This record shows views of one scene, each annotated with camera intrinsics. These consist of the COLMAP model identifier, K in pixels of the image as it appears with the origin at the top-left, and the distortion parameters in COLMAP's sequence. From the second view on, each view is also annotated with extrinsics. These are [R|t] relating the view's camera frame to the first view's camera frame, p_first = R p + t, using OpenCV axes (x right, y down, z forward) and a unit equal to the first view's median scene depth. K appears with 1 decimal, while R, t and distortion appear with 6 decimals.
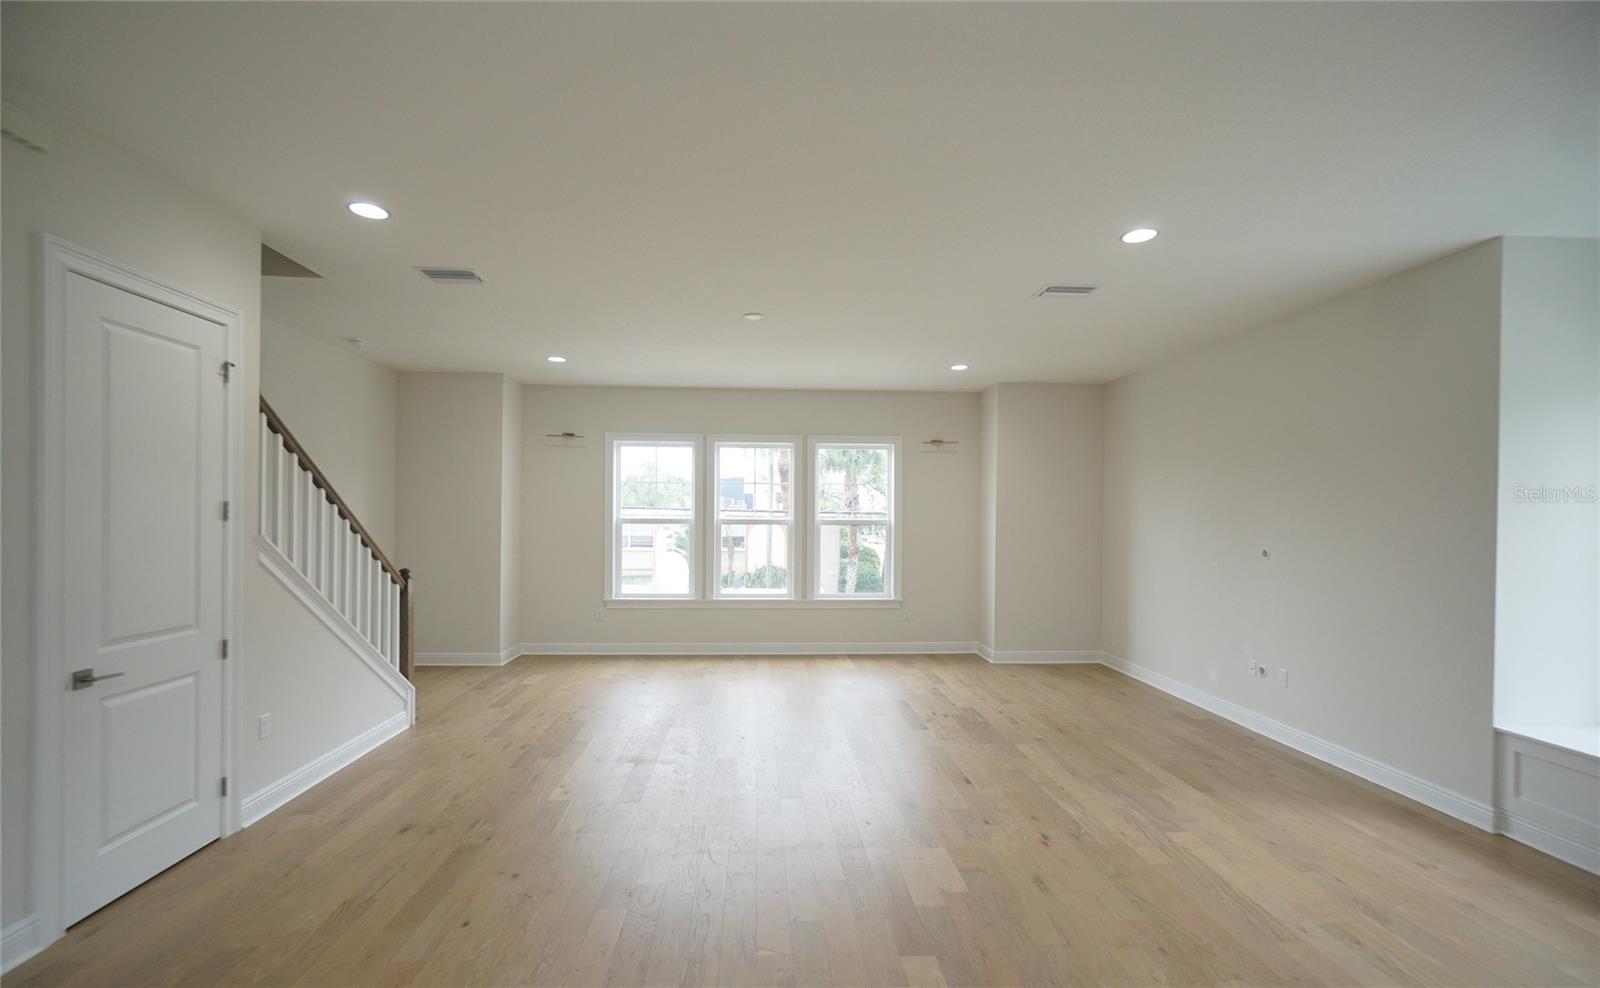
lens RADIAL K [[697.6, 0, 775.8], [0, 697.6, 526.4], [0, 0, 1]] dist [0.032745, 0.000076]
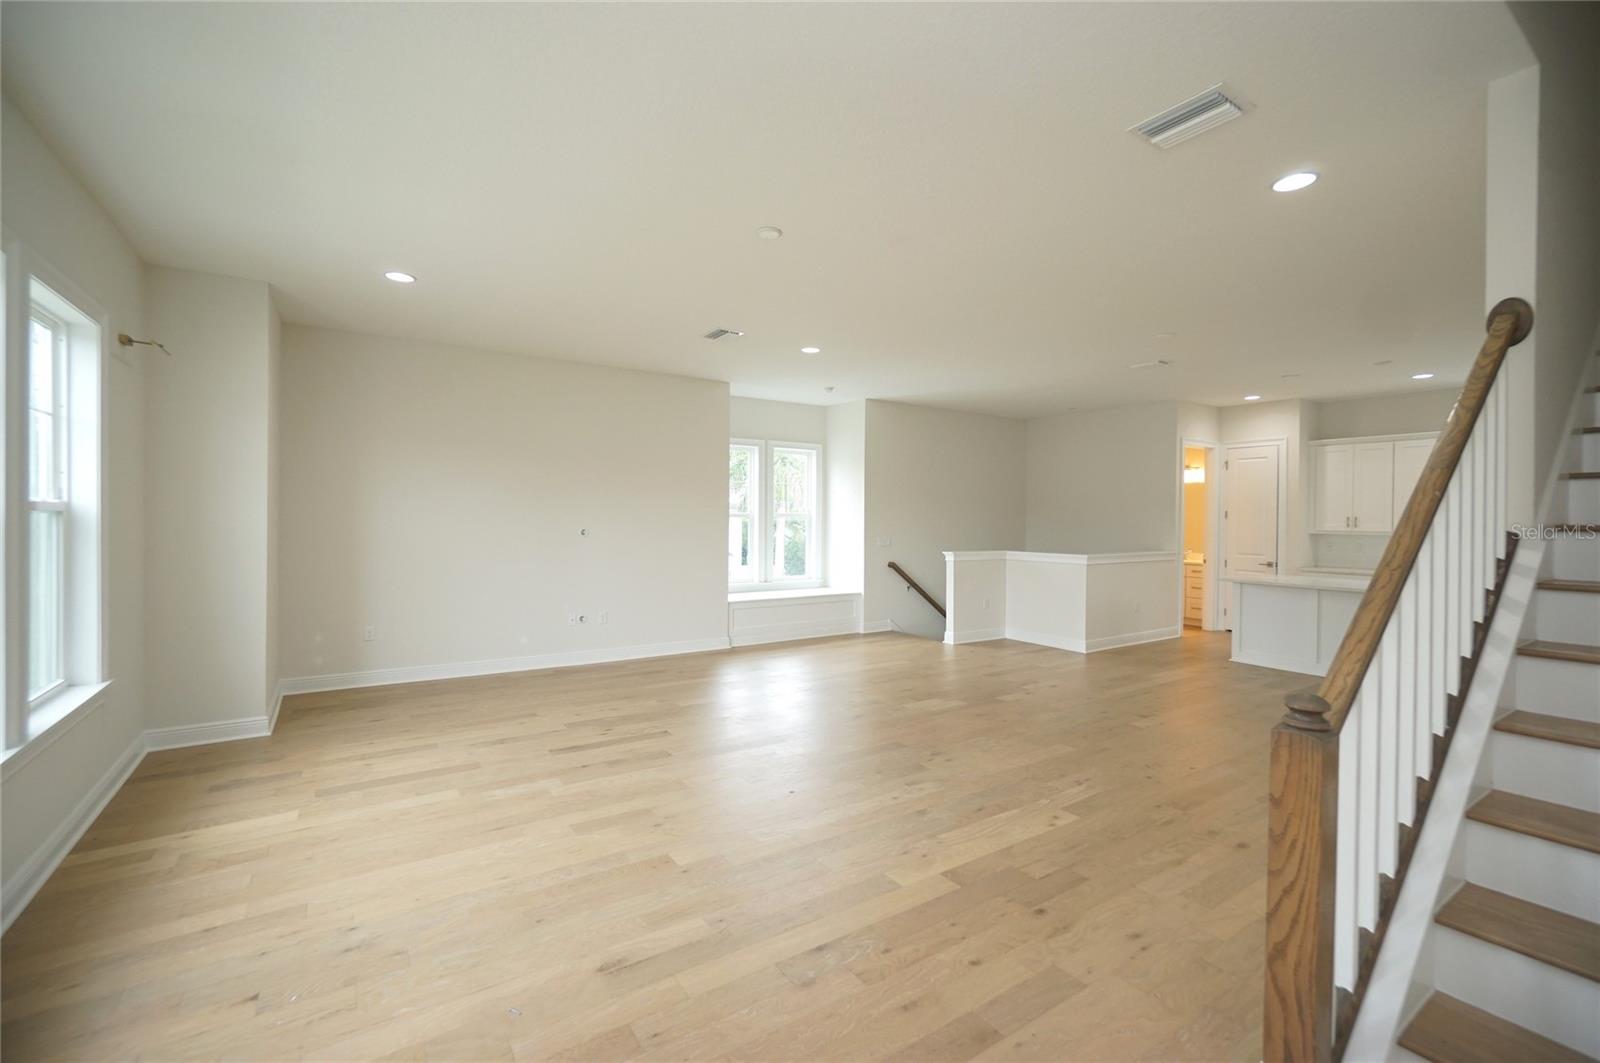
lens RADIAL K [[694.4, 0, 800.0], [0, 694.4, 531.5], [0, 0, 1]] dist [-0.003420, 0.000201]
pose [[-0.529161, -0.033559, 0.847857, -0.880752], [-0.001176, 0.999246, 0.038817, -0.021217], [-0.848520, 0.019544, -0.528802, 1.771808]]
